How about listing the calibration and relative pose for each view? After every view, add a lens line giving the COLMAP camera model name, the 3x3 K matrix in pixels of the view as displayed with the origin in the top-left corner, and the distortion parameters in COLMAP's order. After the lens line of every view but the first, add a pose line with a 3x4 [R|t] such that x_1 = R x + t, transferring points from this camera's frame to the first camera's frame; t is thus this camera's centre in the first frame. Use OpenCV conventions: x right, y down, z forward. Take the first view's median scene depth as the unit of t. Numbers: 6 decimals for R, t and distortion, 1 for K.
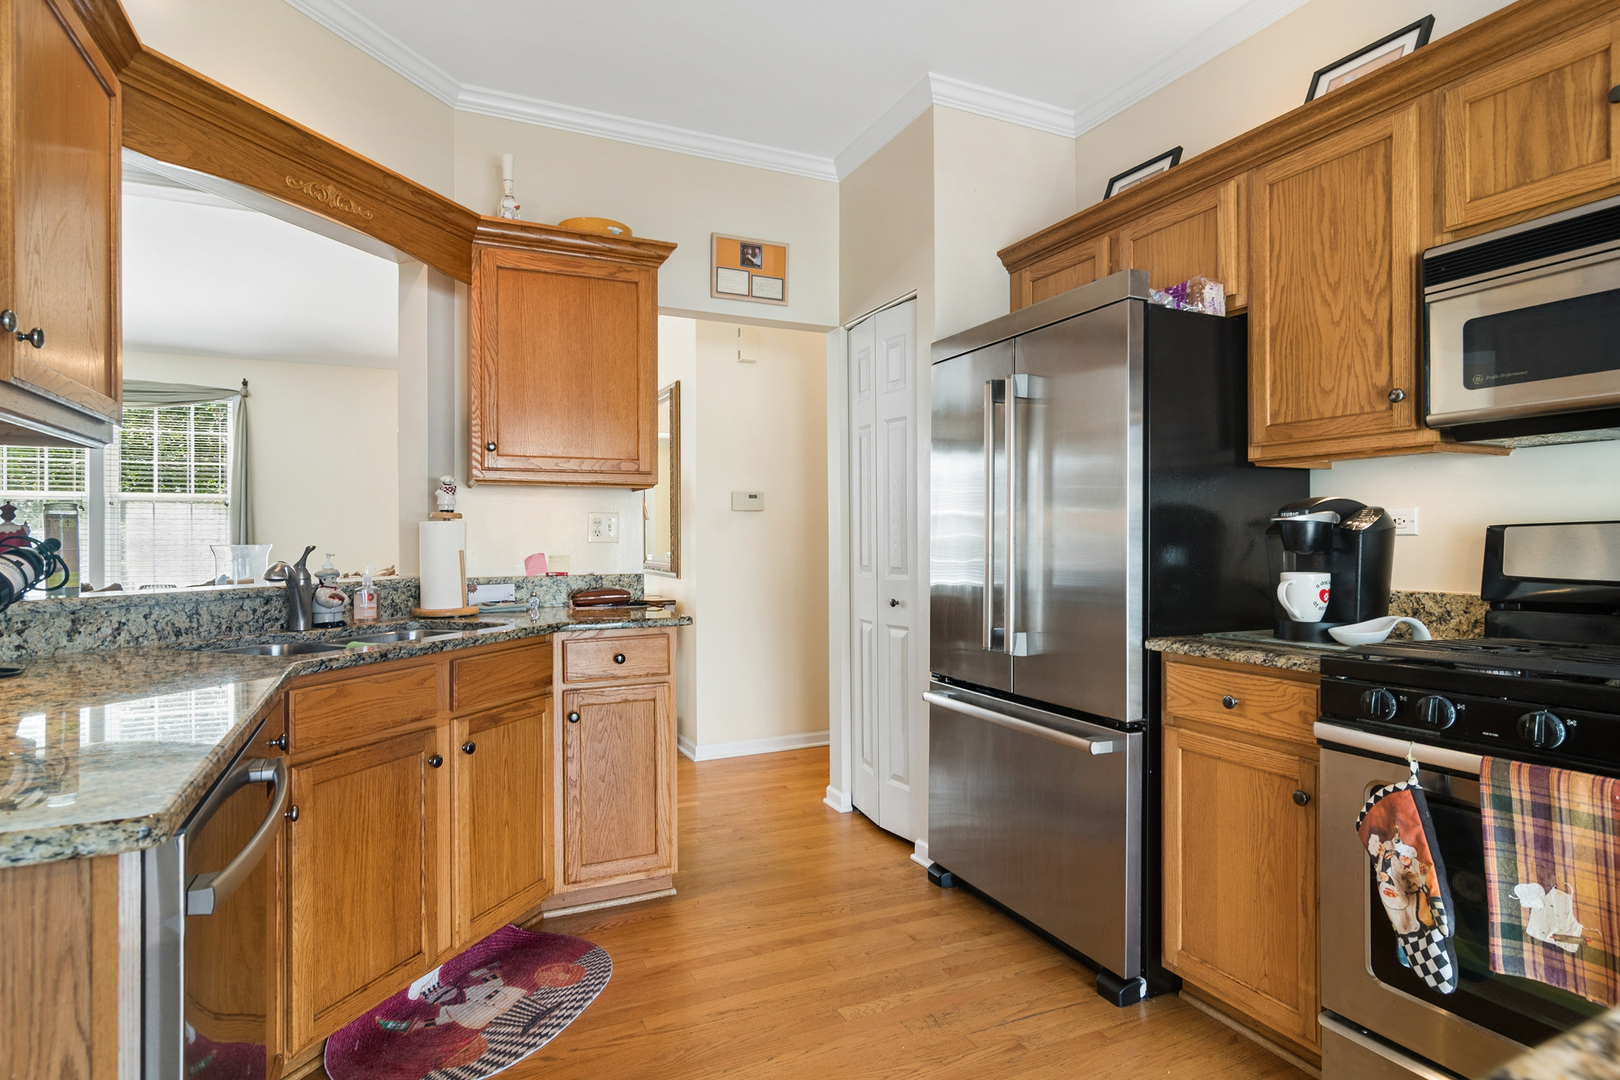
lens RADIAL K [[878.7, 0, 804.8], [0, 878.7, 536.4], [0, 0, 1]] dist [0.003666, -0.000457]
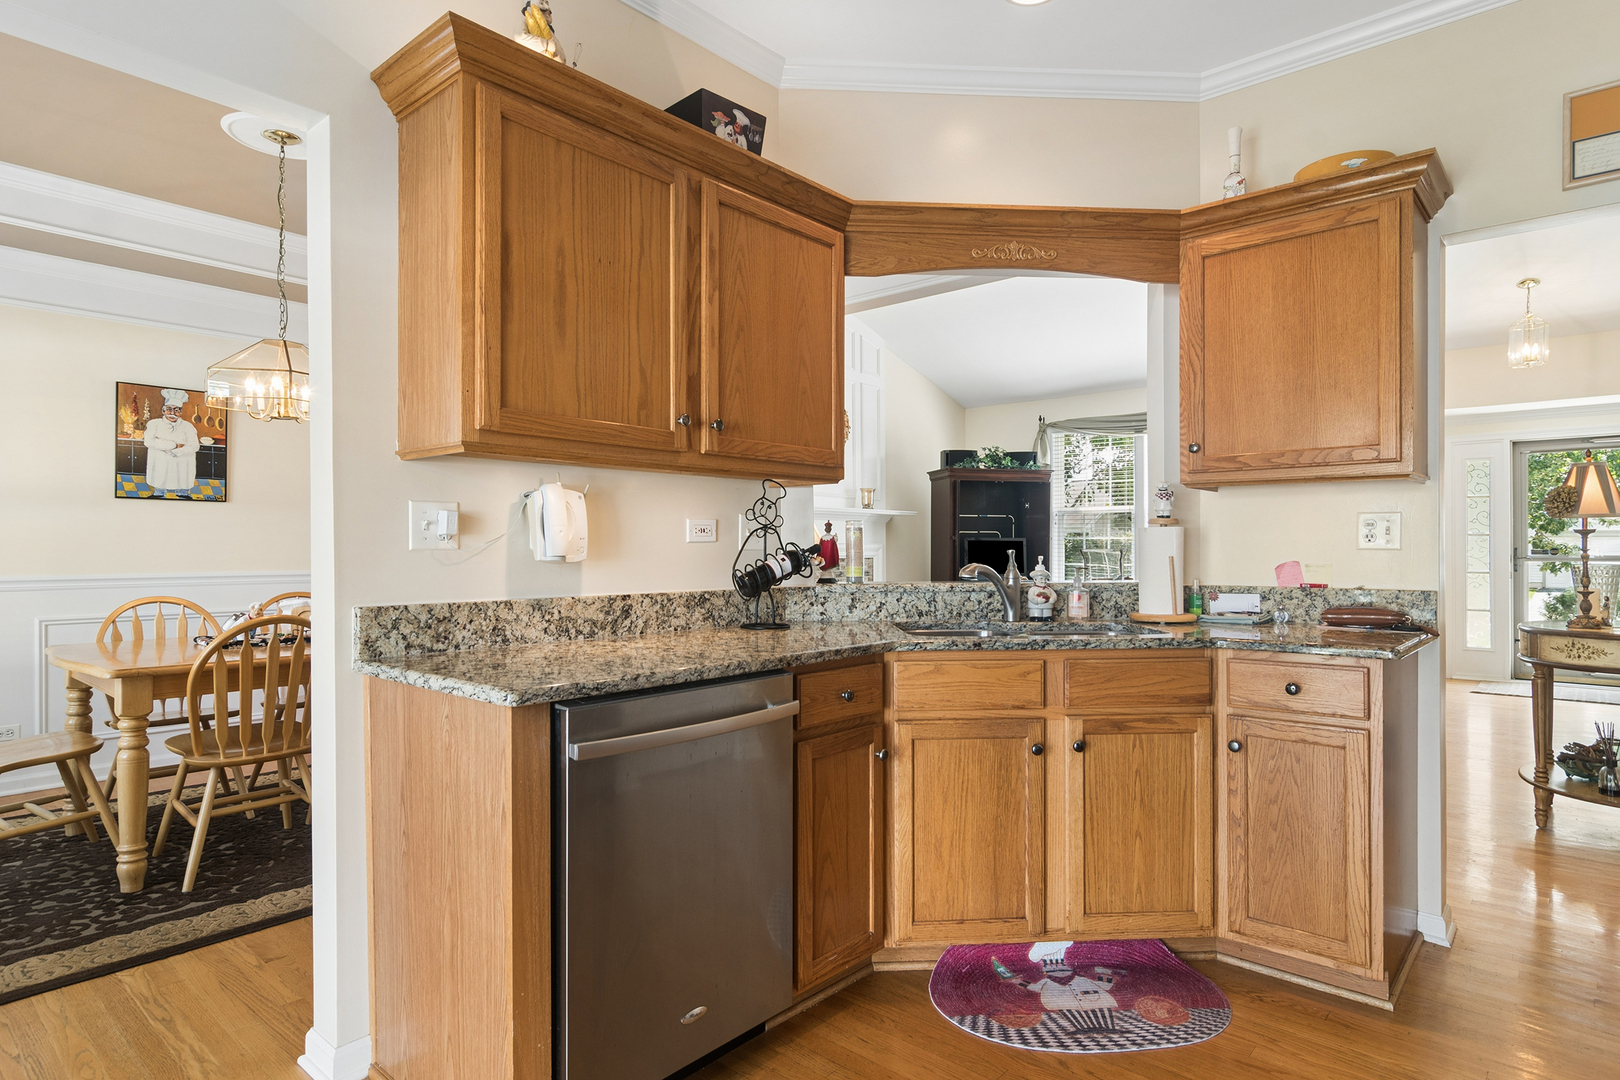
lens RADIAL K [[878.7, 0, 804.8], [0, 878.7, 547.1], [0, 0, 1]] dist [0.003666, -0.000457]
pose [[0.399829, 0.004573, -0.916578, 0.425770], [0.001799, 0.999982, 0.005774, -0.001155], [0.916588, -0.003958, 0.399814, 0.279510]]
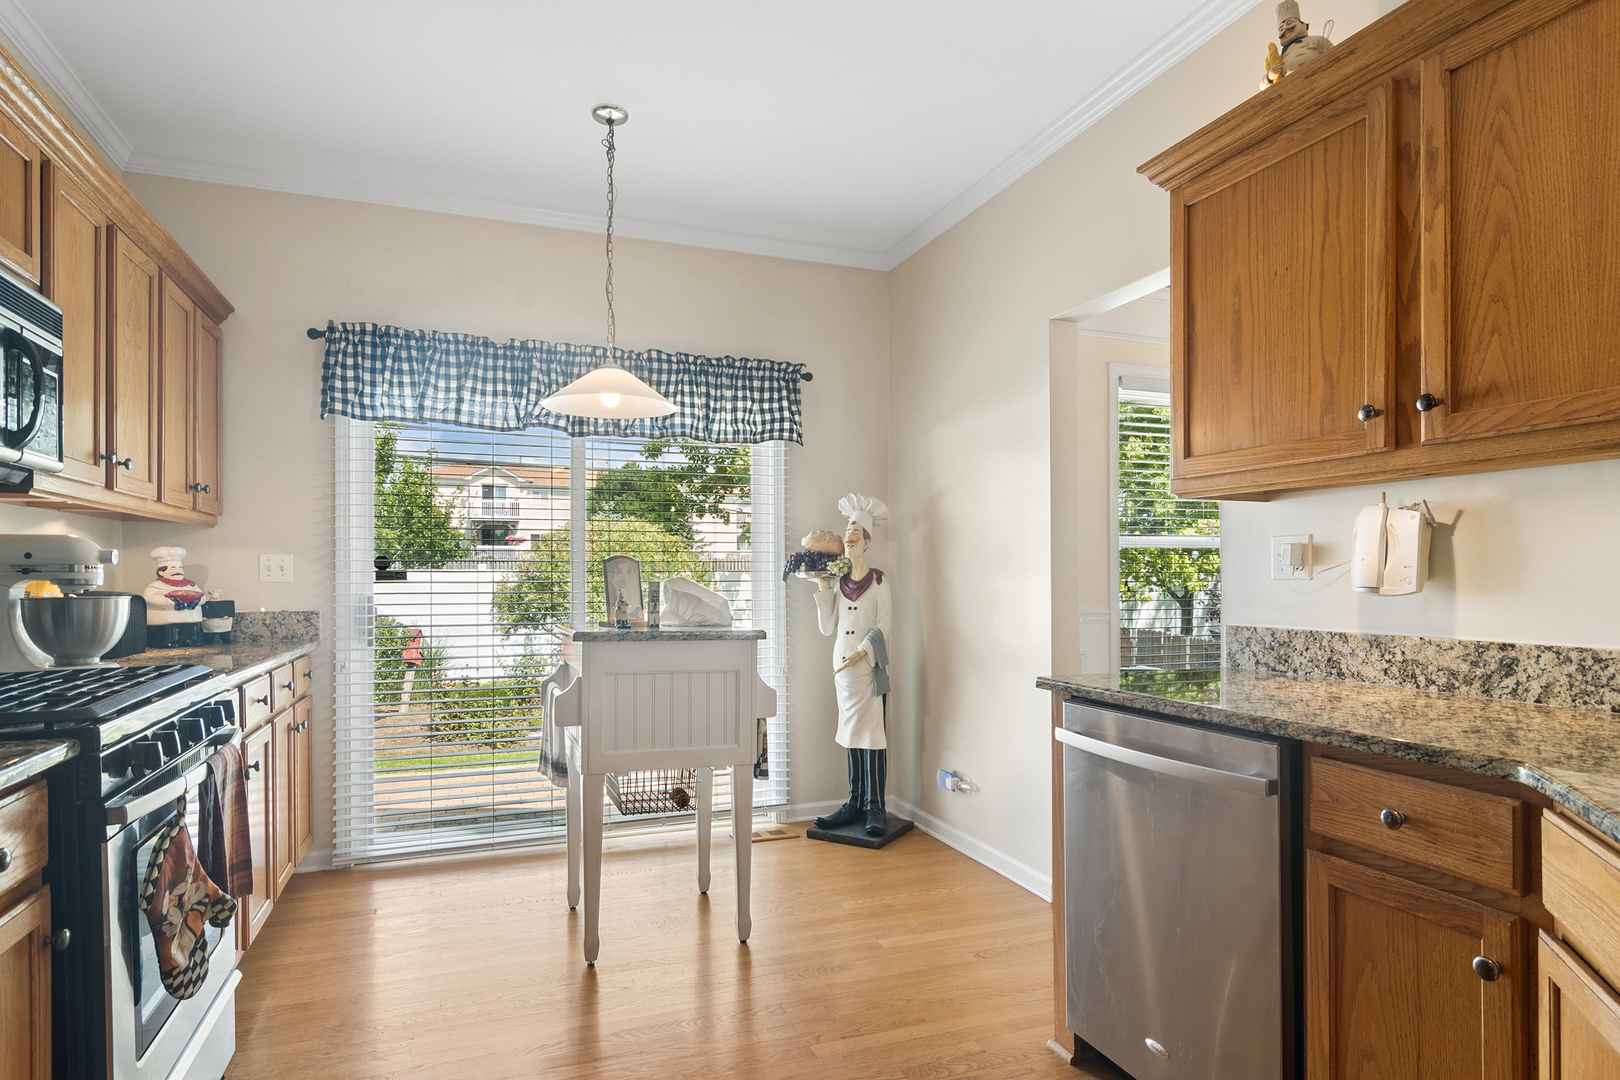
lens RADIAL K [[878.7, 0, 805.7], [0, 878.7, 577.4], [0, 0, 1]] dist [0.003666, -0.000457]
pose [[-0.998309, 0.004832, 0.057937, -0.229748], [0.004535, 0.999976, -0.005256, 0.008862], [-0.057961, -0.004984, -0.998306, 1.633995]]
